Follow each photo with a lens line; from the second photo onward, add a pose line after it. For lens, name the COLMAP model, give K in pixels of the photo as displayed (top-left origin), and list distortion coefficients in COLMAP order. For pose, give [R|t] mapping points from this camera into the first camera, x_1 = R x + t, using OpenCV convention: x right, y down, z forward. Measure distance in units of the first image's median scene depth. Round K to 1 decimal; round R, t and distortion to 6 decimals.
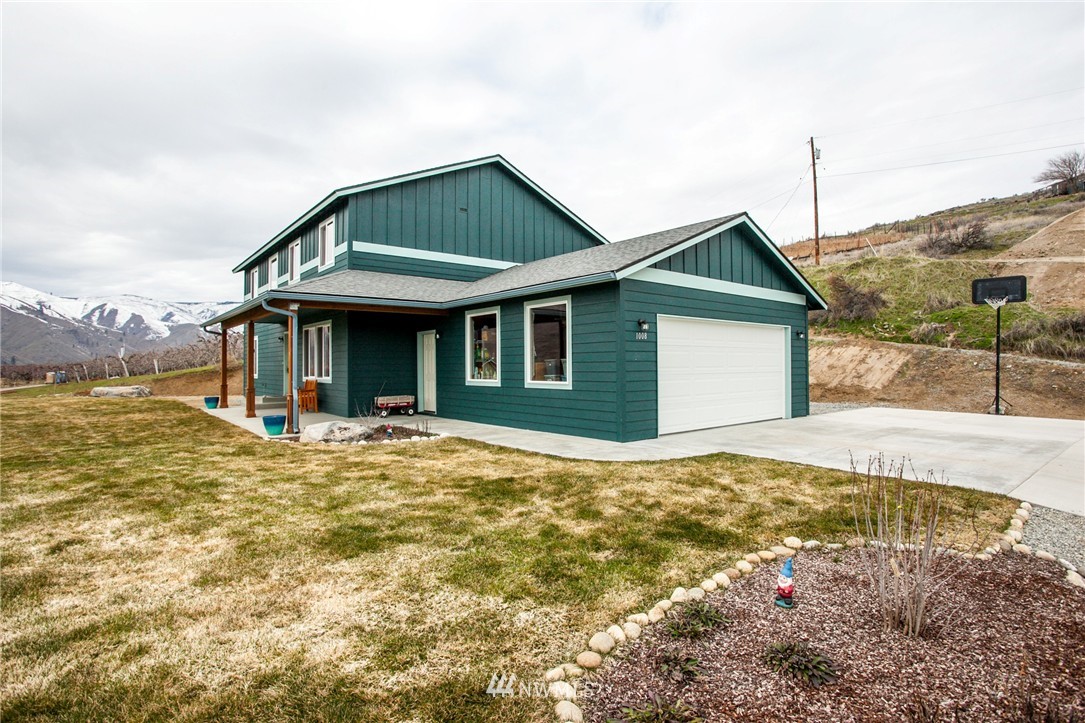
lens RADIAL K [[564.0, 0, 542.5], [0, 564.0, 361.5], [0, 0, 1]] dist [-0.058838, 0.000721]
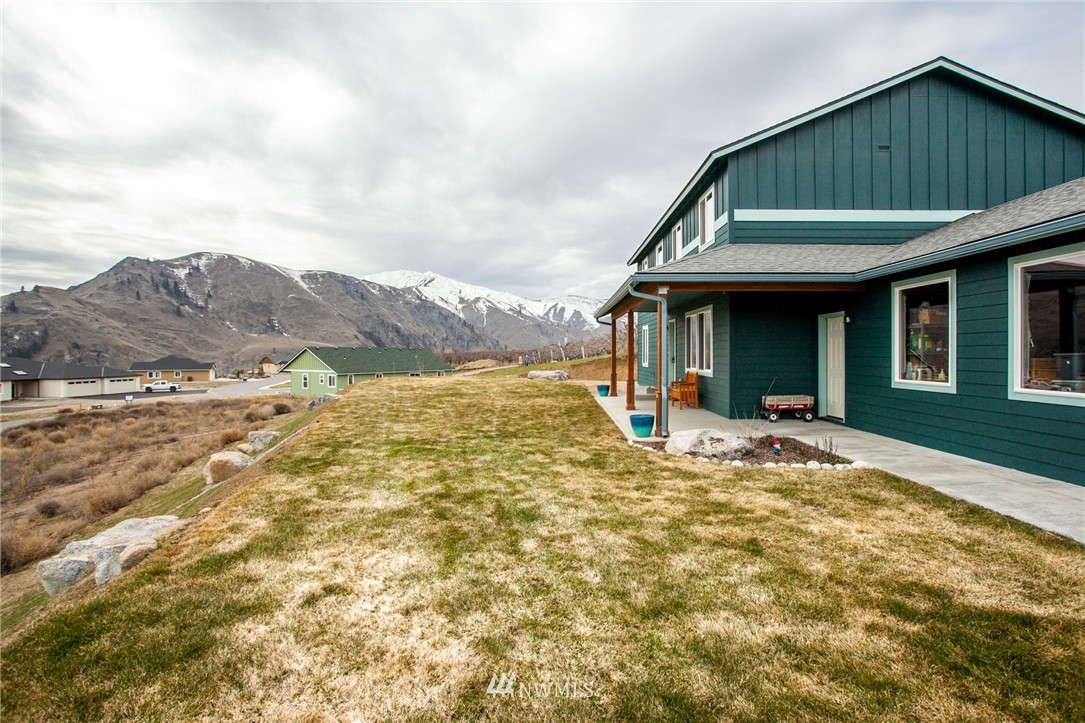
lens RADIAL K [[531.0, 0, 545.1], [0, 531.0, 357.0], [0, 0, 1]] dist [-0.062052, 0.028470]
pose [[0.762806, 0.007610, -0.646582, -0.045155], [0.004687, 0.999839, 0.017297, -0.009072], [0.646610, -0.016225, 0.762648, 0.214811]]
